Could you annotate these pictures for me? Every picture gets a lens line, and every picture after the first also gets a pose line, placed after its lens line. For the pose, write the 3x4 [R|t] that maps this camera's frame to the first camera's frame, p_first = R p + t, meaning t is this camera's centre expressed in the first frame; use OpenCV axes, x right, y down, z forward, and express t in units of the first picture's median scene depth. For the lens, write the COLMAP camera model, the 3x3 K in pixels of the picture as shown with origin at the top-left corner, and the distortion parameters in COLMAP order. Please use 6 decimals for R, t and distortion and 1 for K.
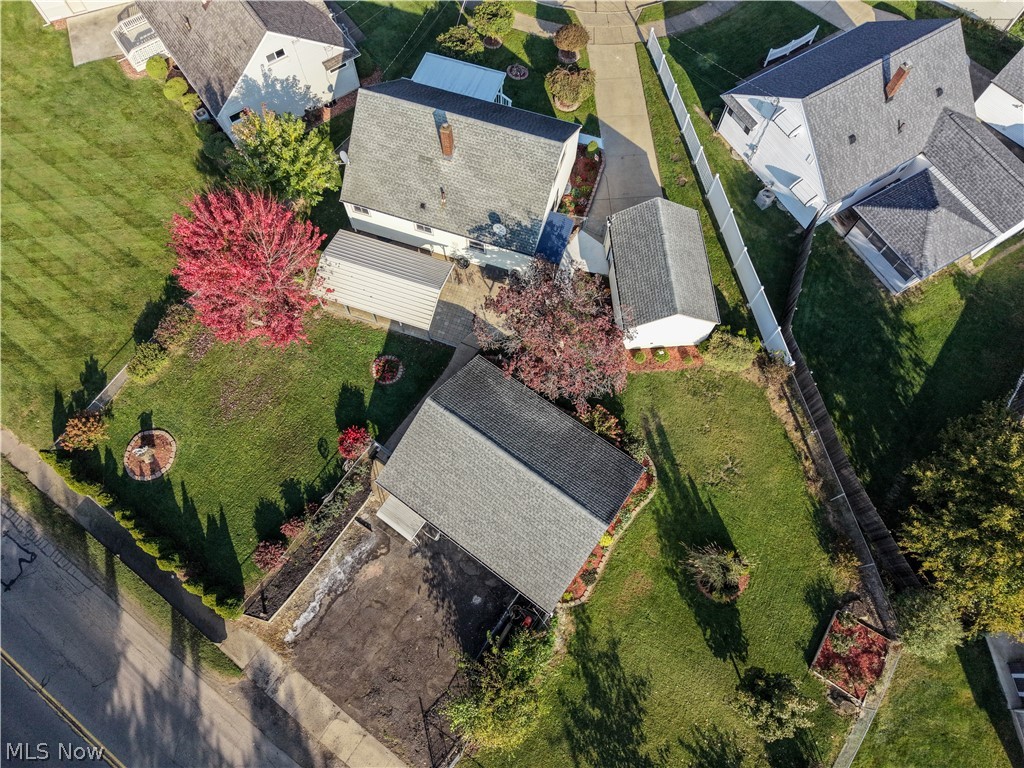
lens RADIAL K [[693.2, 0, 512.0], [0, 693.2, 384.0], [0, 0, 1]] dist [0.038594, -0.035616]
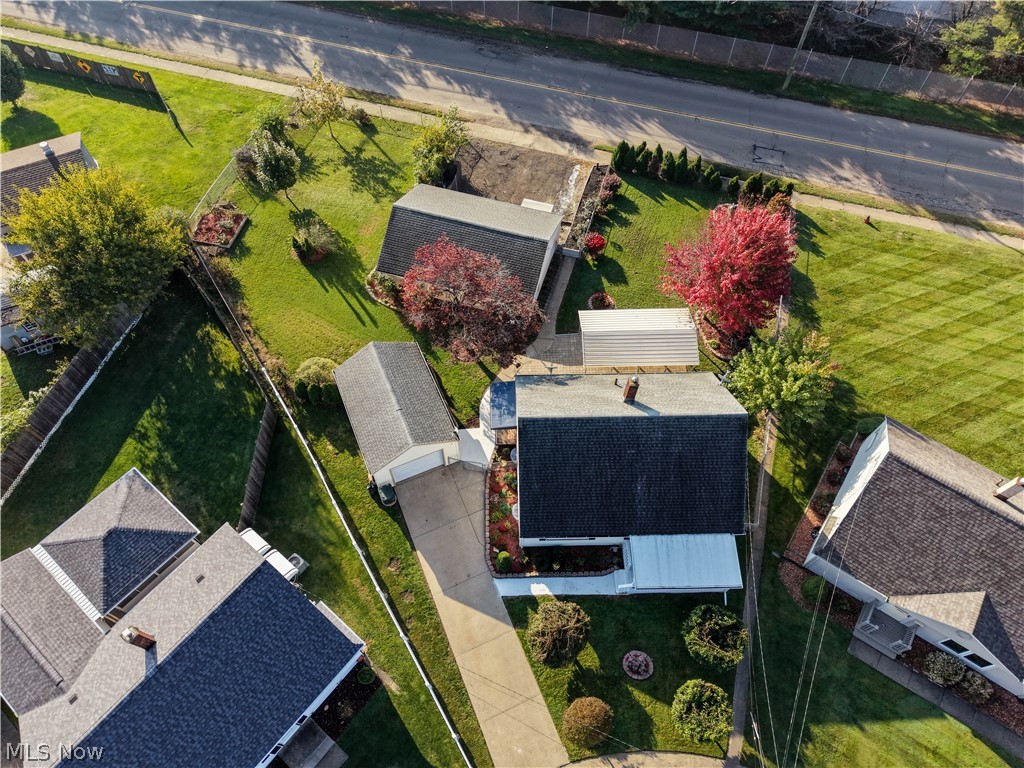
lens RADIAL K [[693.2, 0, 512.0], [0, 693.2, 384.0], [0, 0, 1]] dist [0.038594, -0.035616]
pose [[-0.942300, 0.278402, -0.185910, 0.259138], [-0.317028, -0.563726, 0.762697, -1.096159], [0.107534, 0.777628, 0.619461, 0.392056]]
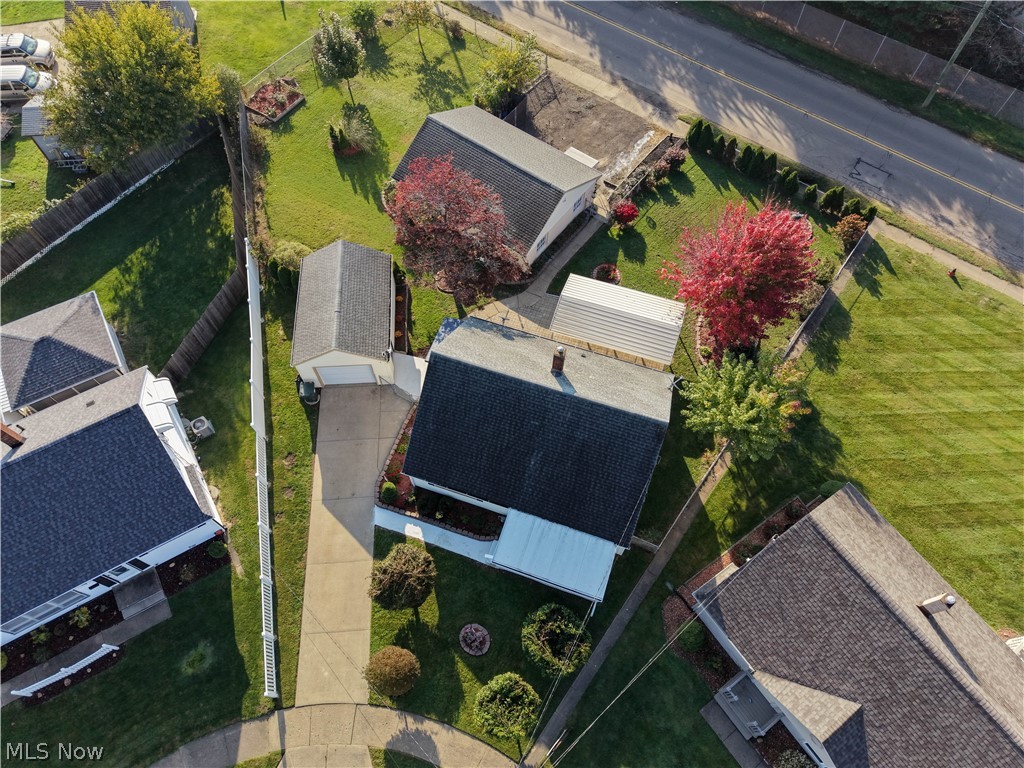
lens RADIAL K [[693.2, 0, 512.0], [0, 693.2, 384.0], [0, 0, 1]] dist [0.038594, -0.035616]
pose [[-0.999812, -0.019165, -0.003015, -0.031914], [0.010059, -0.644974, 0.764139, -1.116145], [-0.016590, 0.763964, 0.645045, 0.471531]]
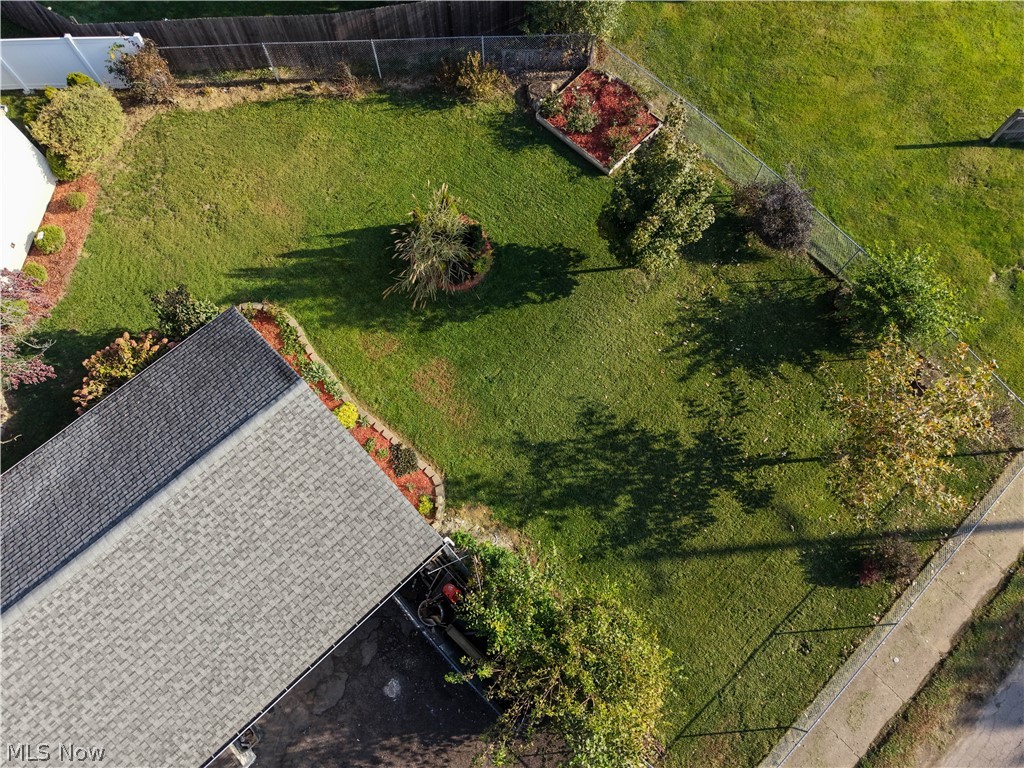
lens RADIAL K [[693.2, 0, 512.0], [0, 693.2, 384.0], [0, 0, 1]] dist [0.038594, -0.035616]
pose [[0.190168, -0.922997, 0.334535, 0.000144], [0.916154, 0.289308, 0.277423, 0.189822], [-0.352844, 0.253728, 0.900624, 0.467840]]
